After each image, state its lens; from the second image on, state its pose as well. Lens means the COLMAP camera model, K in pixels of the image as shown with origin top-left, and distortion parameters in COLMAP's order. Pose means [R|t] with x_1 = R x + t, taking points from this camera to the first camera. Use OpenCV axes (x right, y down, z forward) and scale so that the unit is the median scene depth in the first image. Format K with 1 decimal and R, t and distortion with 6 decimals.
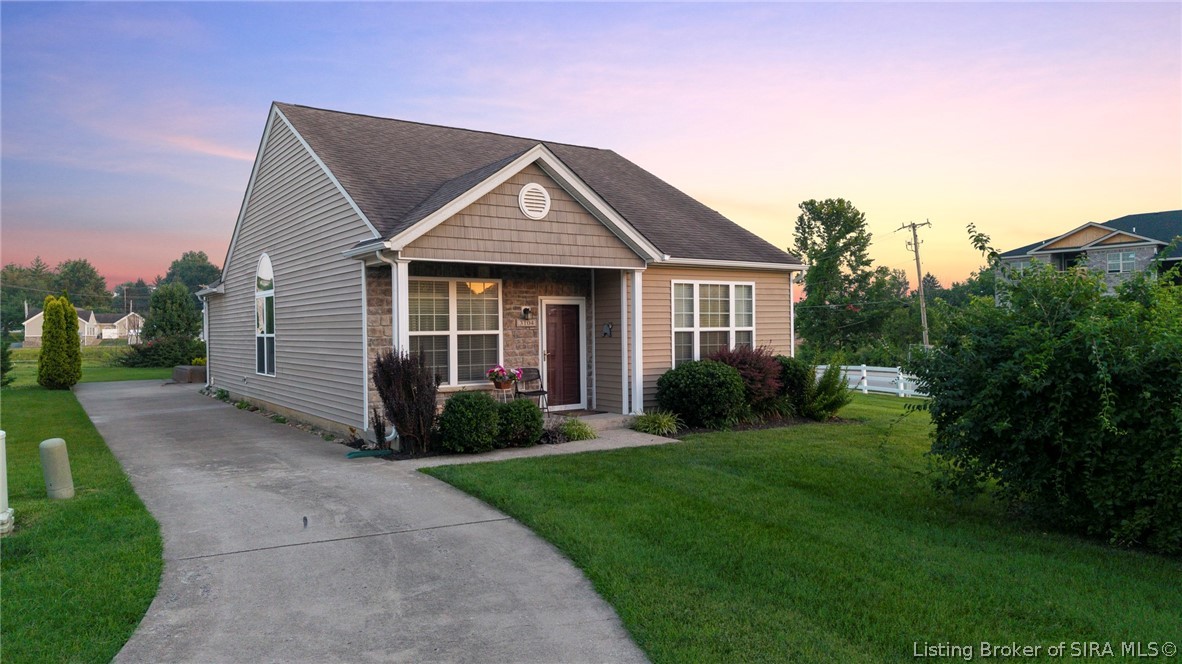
lens RADIAL K [[813.9, 0, 591.0], [0, 813.9, 332.0], [0, 0, 1]] dist [0.043279, -0.000419]
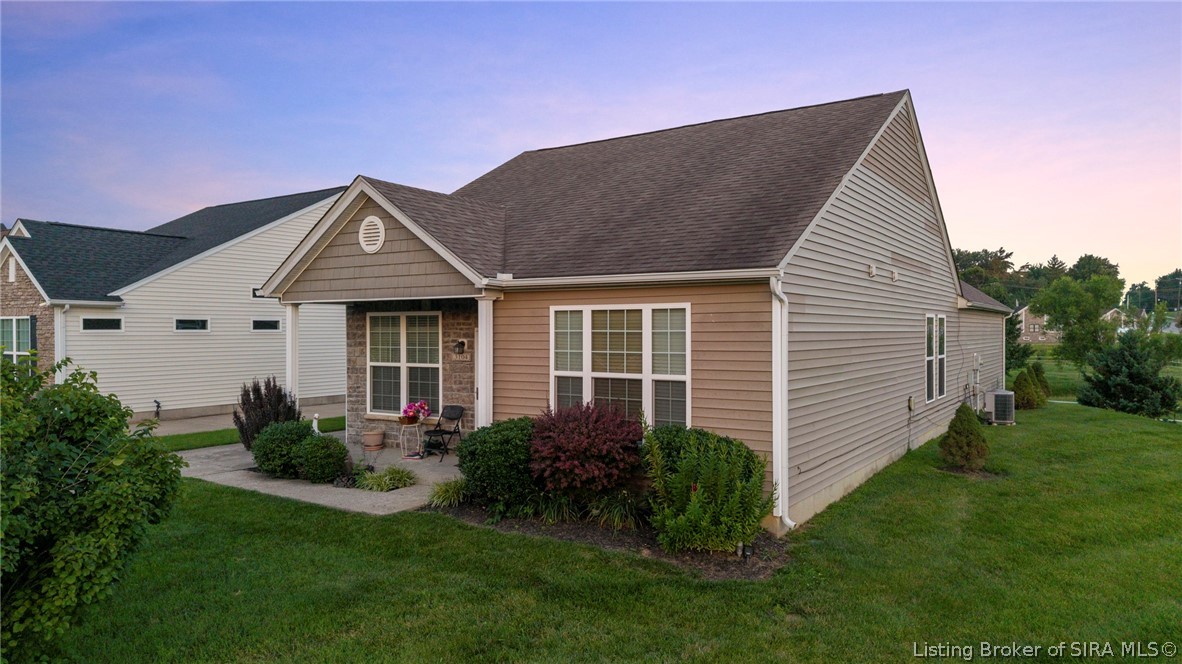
lens RADIAL K [[813.9, 0, 591.0], [0, 813.9, 332.0], [0, 0, 1]] dist [0.043279, -0.000419]
pose [[0.371986, 0.014215, -0.928130, 0.842060], [-0.005746, 0.999899, 0.013011, -0.052805], [0.928221, 0.000493, 0.372030, 0.794250]]
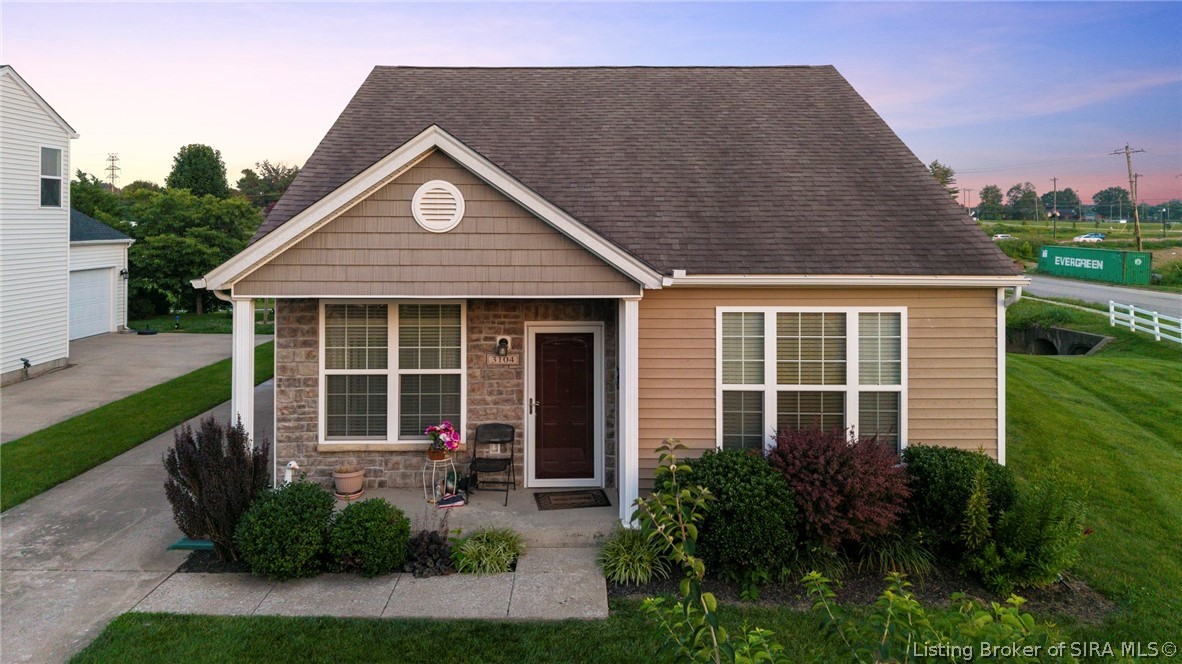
lens RADIAL K [[819.0, 0, 567.6], [0, 819.0, 225.9], [0, 0, 1]] dist [0.040584, -0.001005]
pose [[0.822781, 0.016163, -0.568129, 0.376075], [-0.011609, 0.999865, 0.011634, -0.137947], [0.568241, -0.002977, 0.822857, 0.441994]]
